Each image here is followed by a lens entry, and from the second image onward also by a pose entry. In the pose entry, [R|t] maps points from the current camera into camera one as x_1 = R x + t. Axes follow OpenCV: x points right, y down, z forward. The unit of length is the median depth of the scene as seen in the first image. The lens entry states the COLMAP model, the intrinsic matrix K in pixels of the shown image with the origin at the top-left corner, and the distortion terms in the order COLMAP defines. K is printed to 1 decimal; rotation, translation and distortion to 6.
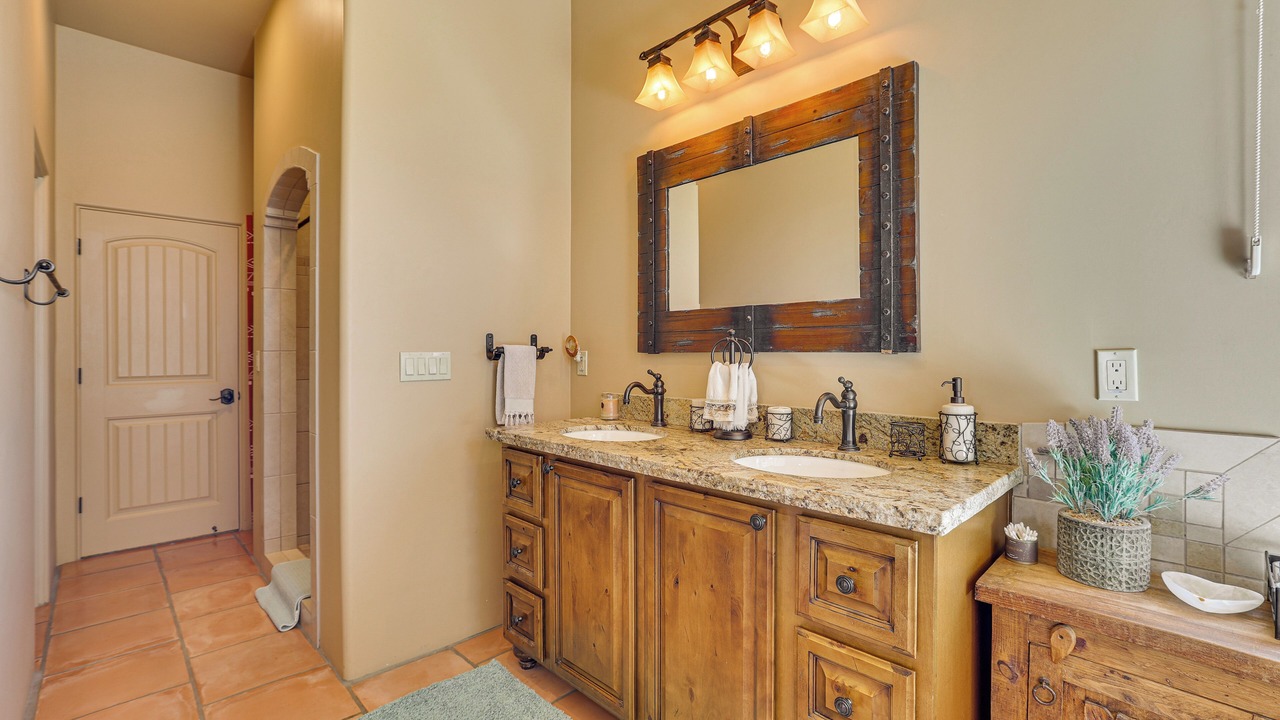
lens RADIAL K [[556.2, 0, 640.0], [0, 556.2, 360.0], [0, 0, 1]] dist [0.000662, 0.000083]
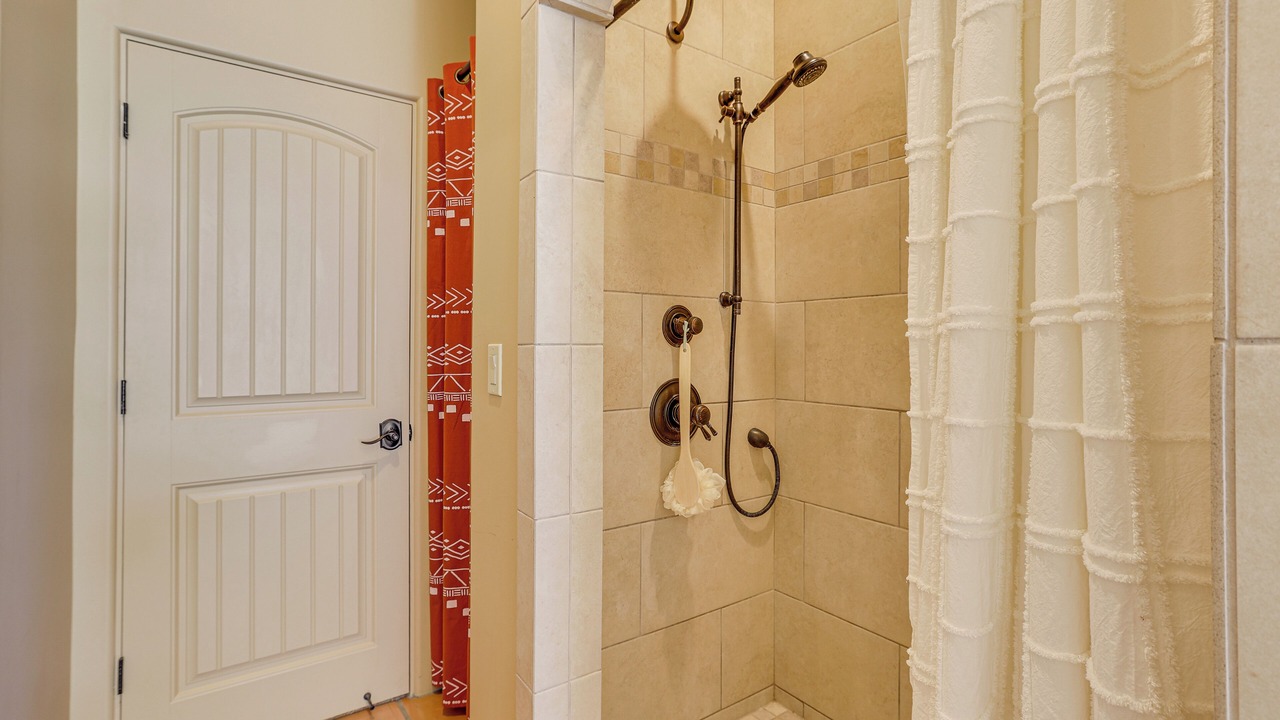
lens RADIAL K [[600.3, 0, 637.5], [0, 600.3, 351.4], [0, 0, 1]] dist [-0.002215, 0.000312]
pose [[0.988123, 0.003729, -0.153623, -0.475597], [-0.004943, 0.999960, -0.007521, -0.007861], [0.153589, 0.008191, 0.988101, 0.538446]]
